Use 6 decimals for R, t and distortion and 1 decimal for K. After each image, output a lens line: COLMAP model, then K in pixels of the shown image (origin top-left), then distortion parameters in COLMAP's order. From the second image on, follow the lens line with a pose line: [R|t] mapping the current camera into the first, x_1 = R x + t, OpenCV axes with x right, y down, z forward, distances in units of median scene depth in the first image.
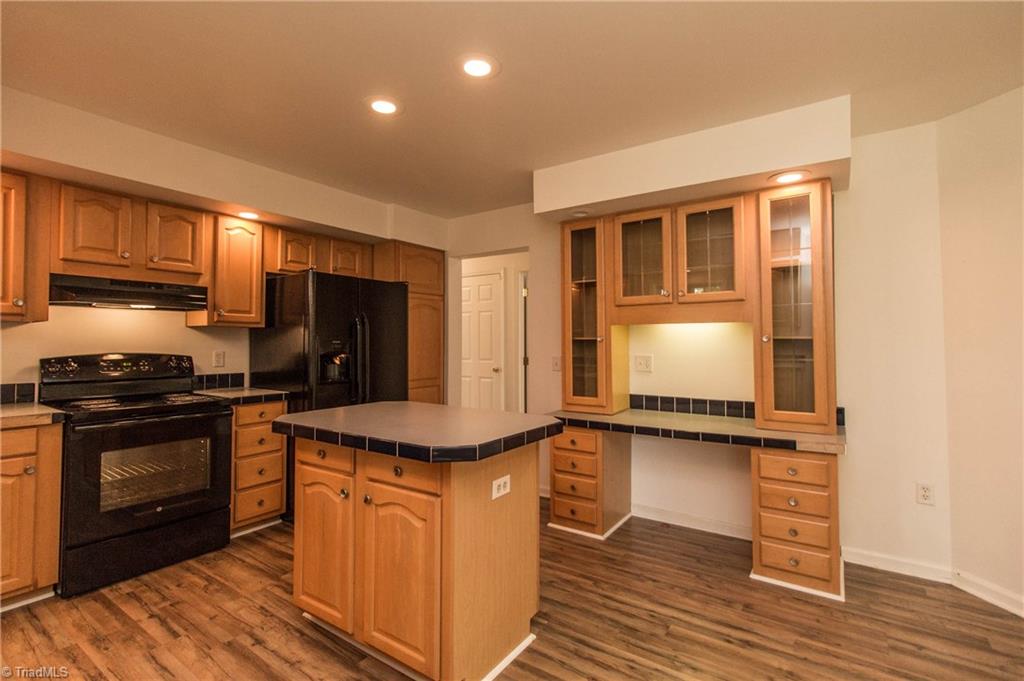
lens RADIAL K [[472.4, 0, 512.1], [0, 472.4, 331.3], [0, 0, 1]] dist [0.000693, -0.000663]
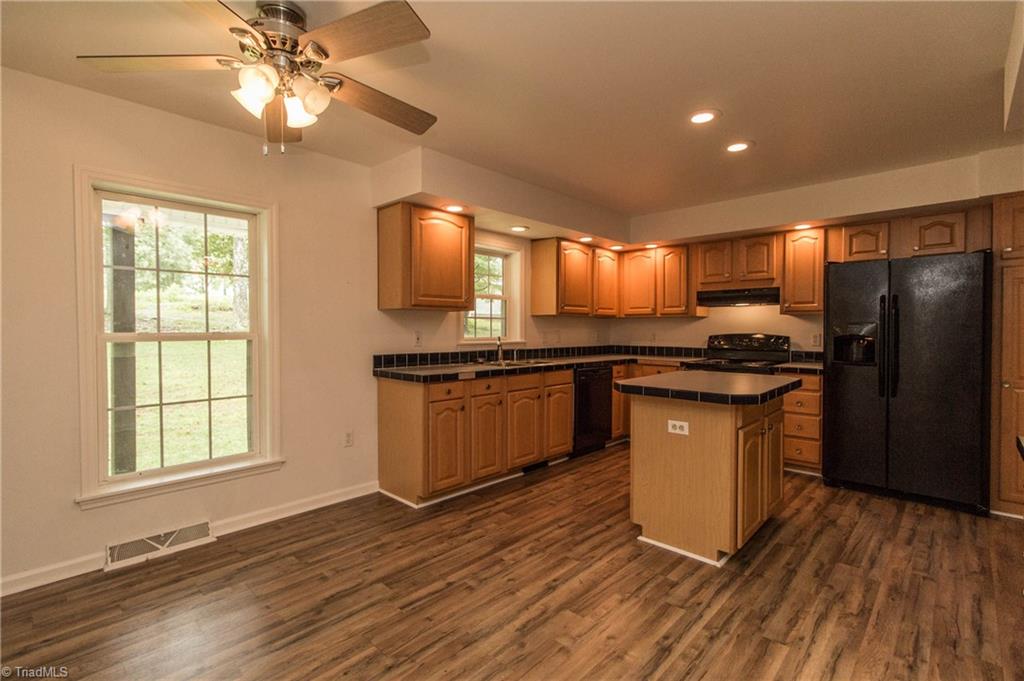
lens RADIAL K [[472.4, 0, 508.1], [0, 472.4, 336.1], [0, 0, 1]] dist [0.000693, -0.000663]
pose [[-0.163881, 0.017032, -0.986333, 1.011752], [0.023932, 0.999625, 0.013286, 0.016023], [0.986190, -0.021427, -0.164227, 0.509845]]
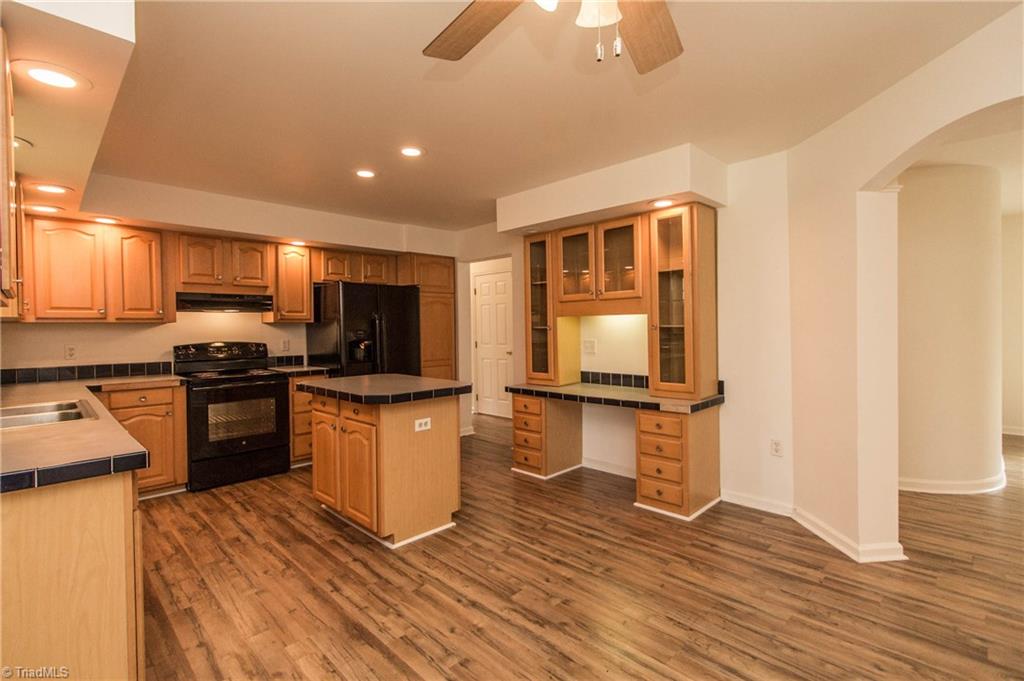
lens RADIAL K [[472.4, 0, 516.3], [0, 472.4, 333.8], [0, 0, 1]] dist [0.000693, -0.000663]
pose [[0.984965, -0.010443, -0.172439, 0.391587], [0.017138, 0.999154, 0.037378, -0.021216], [0.171903, -0.039771, 0.984311, -0.345891]]
